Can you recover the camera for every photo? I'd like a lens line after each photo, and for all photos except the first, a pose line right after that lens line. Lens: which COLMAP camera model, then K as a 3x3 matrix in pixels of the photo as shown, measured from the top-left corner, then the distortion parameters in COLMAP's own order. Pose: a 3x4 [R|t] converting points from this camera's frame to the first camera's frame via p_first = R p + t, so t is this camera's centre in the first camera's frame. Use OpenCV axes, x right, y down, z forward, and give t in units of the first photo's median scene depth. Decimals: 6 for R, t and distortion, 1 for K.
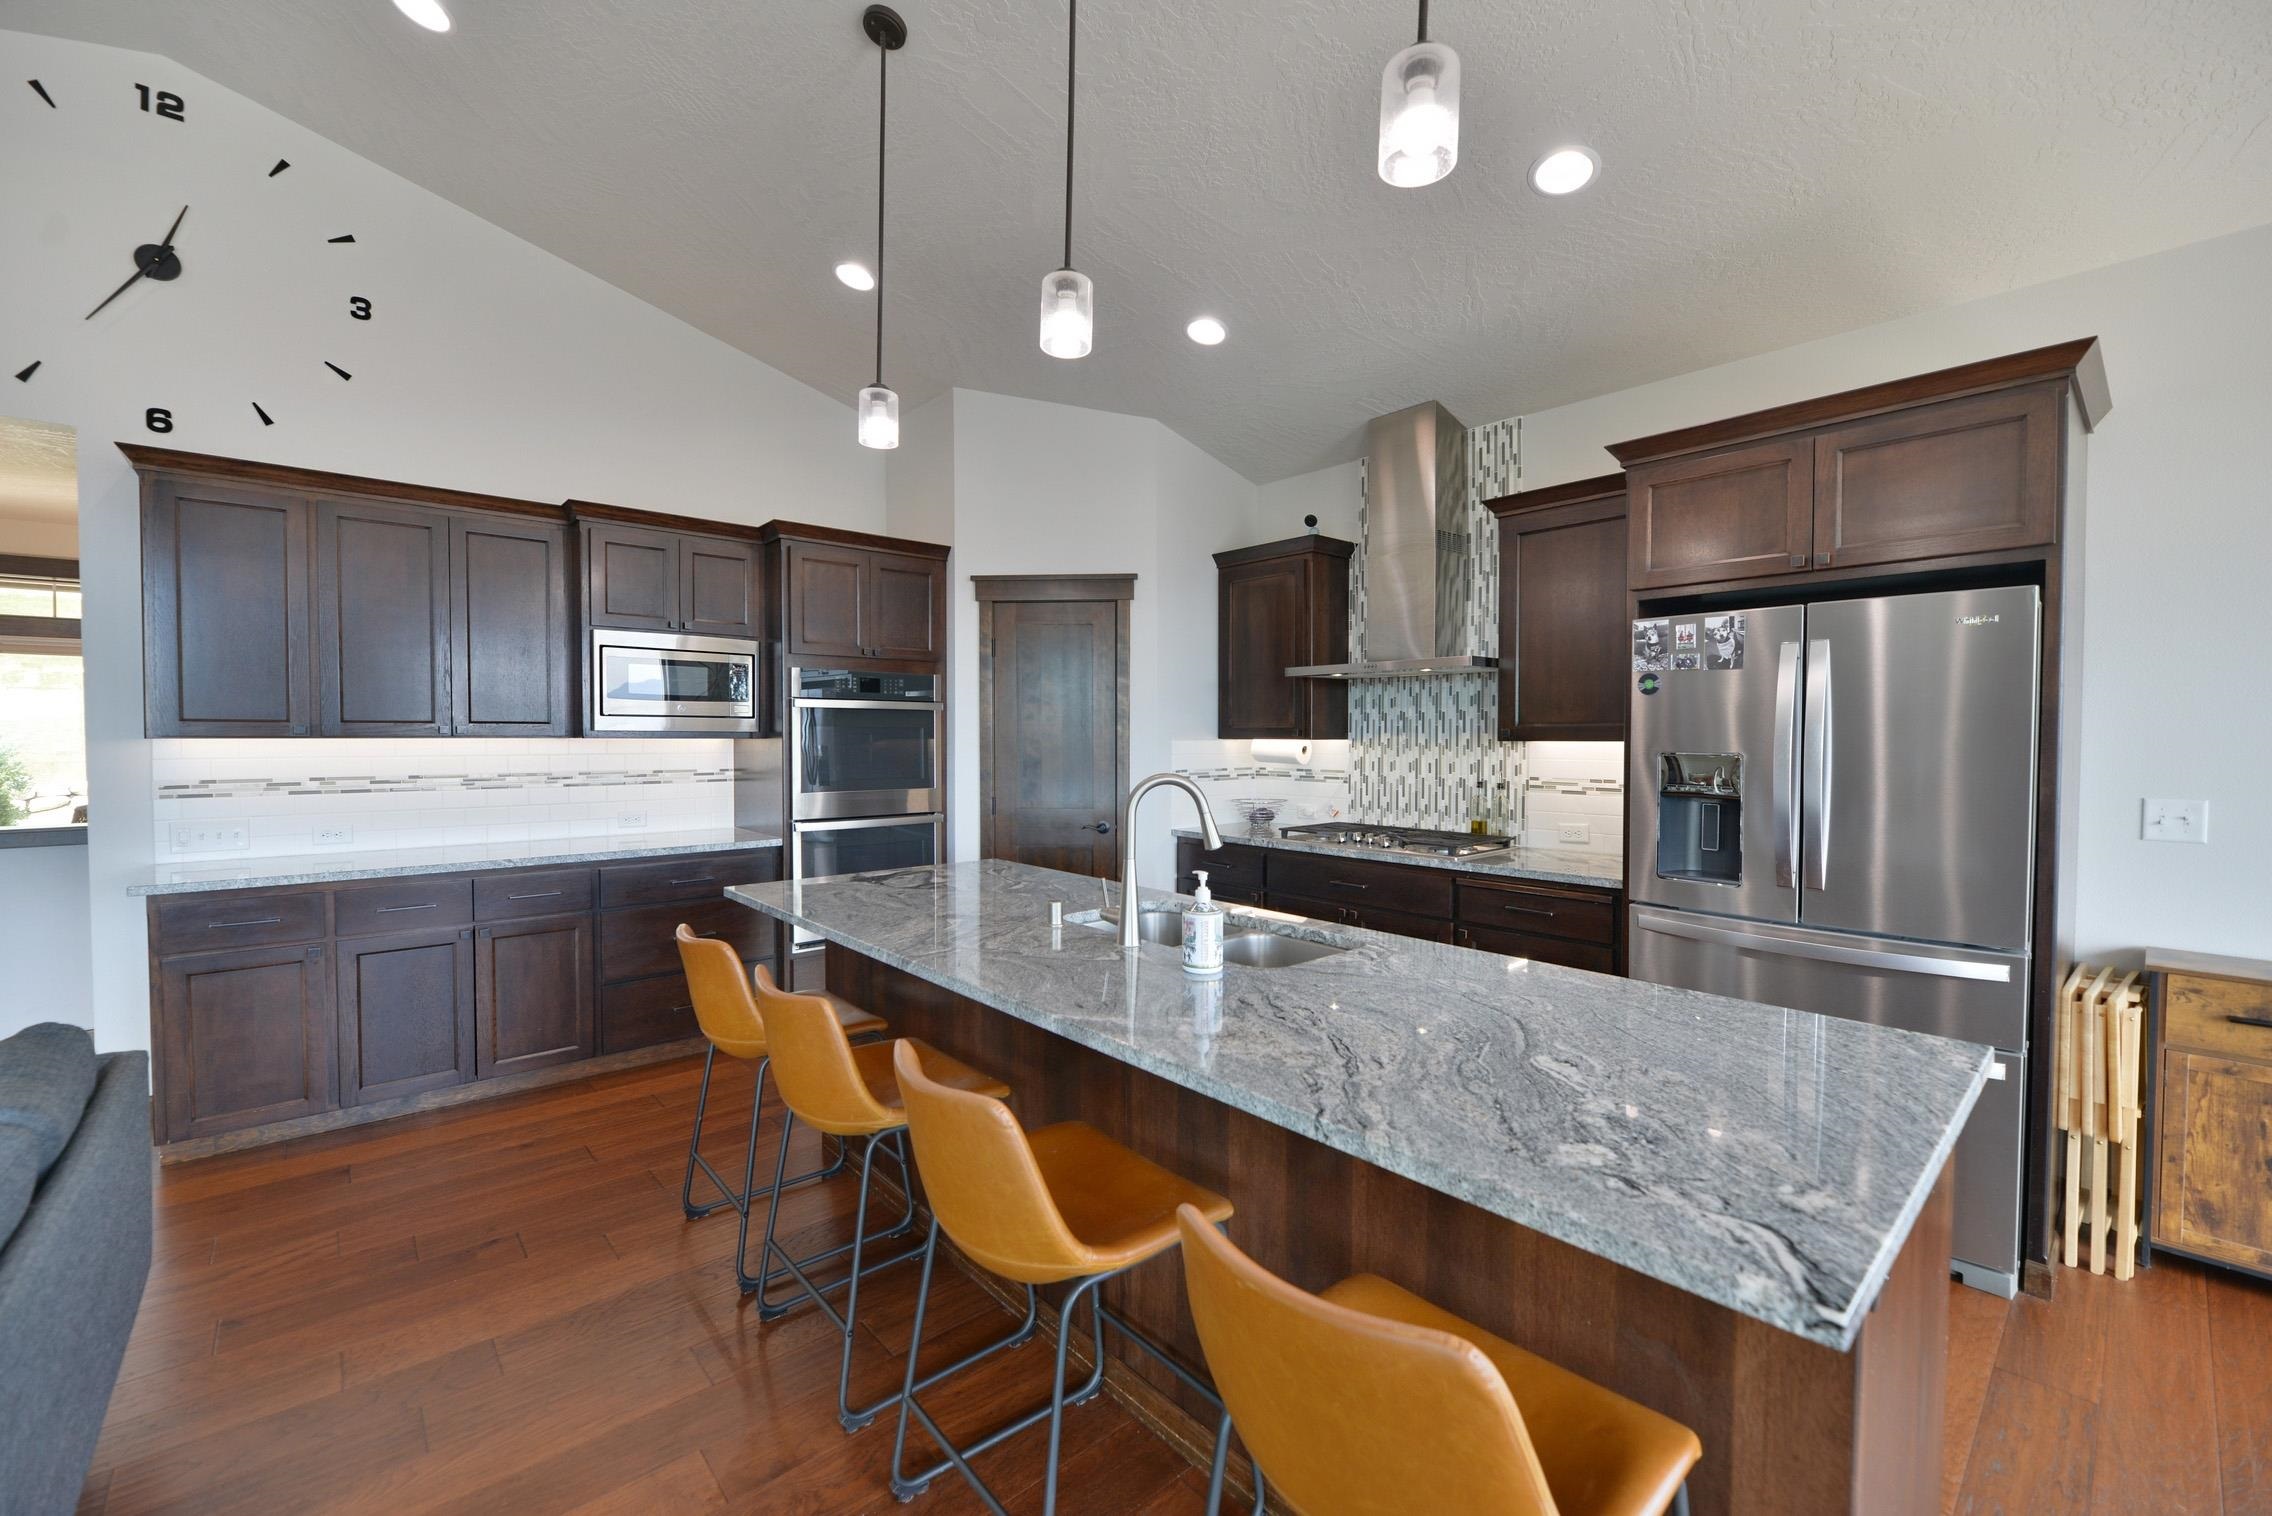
lens RADIAL K [[927.7, 0, 1133.4], [0, 927.7, 754.7], [0, 0, 1]] dist [-0.002533, -0.001372]
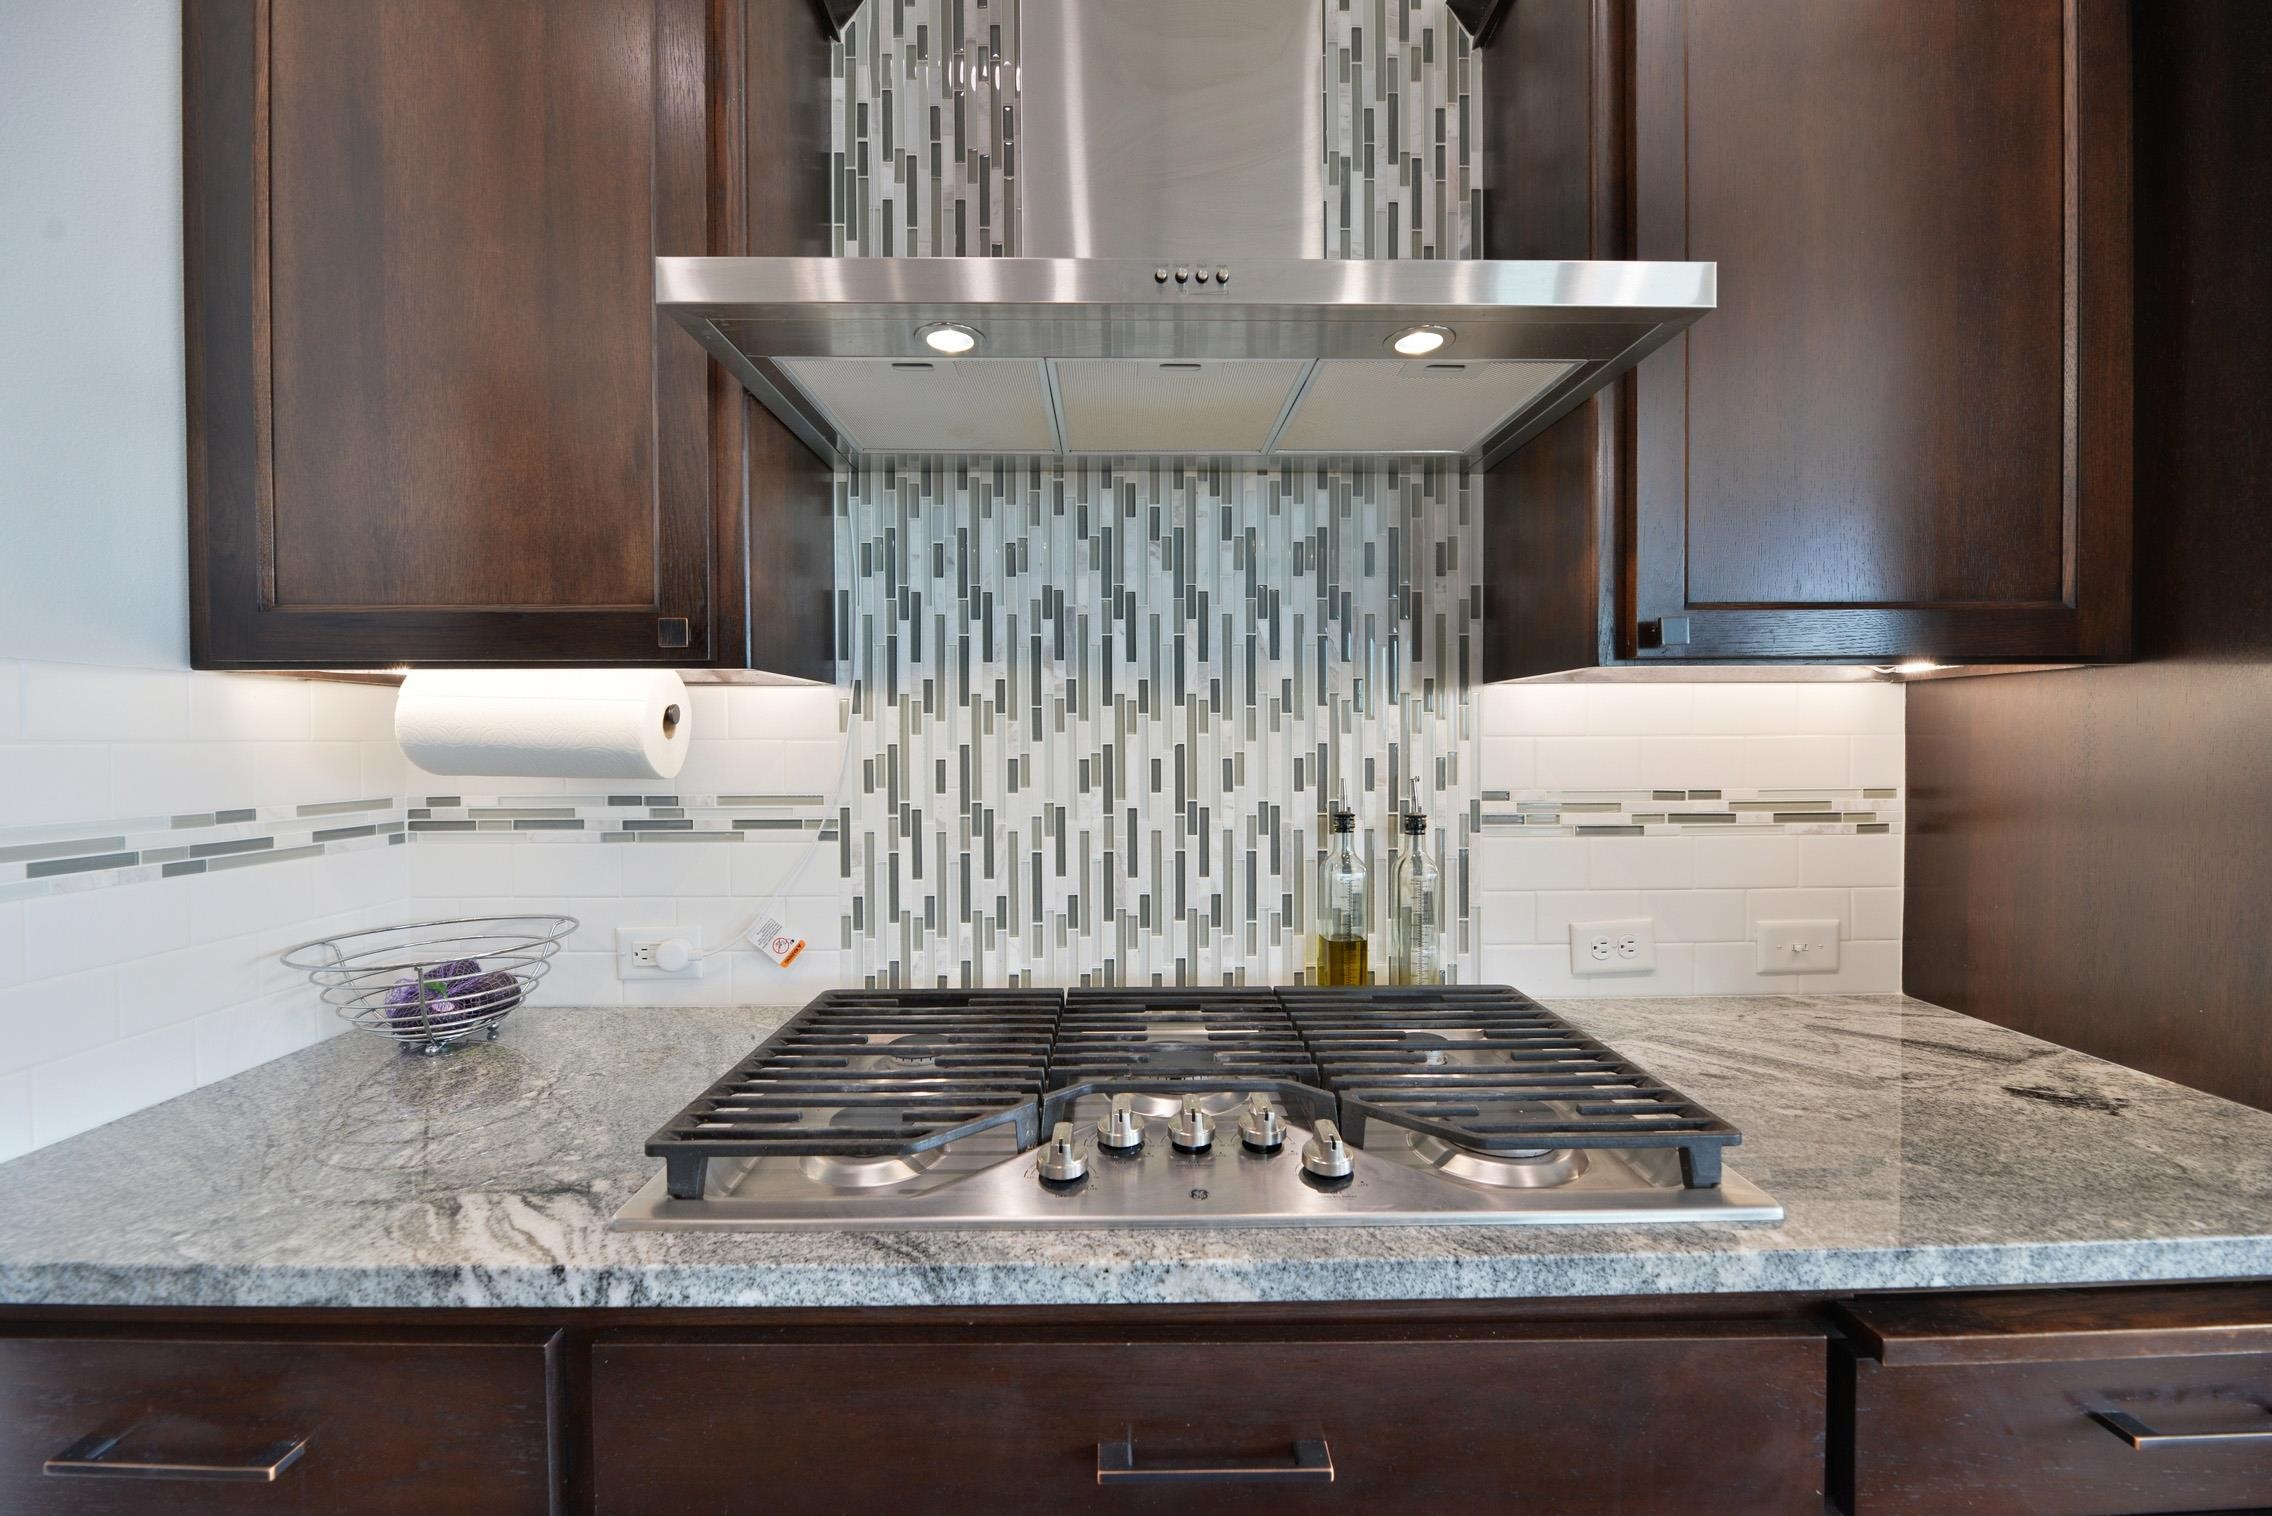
lens RADIAL K [[927.7, 0, 1134.8], [0, 927.7, 758.2], [0, 0, 1]] dist [-0.002533, -0.001372]
pose [[0.657053, -0.016422, 0.753666, 0.084361], [0.021125, 0.999771, 0.003367, 0.007523], [-0.753549, 0.013709, 0.657249, 0.799433]]
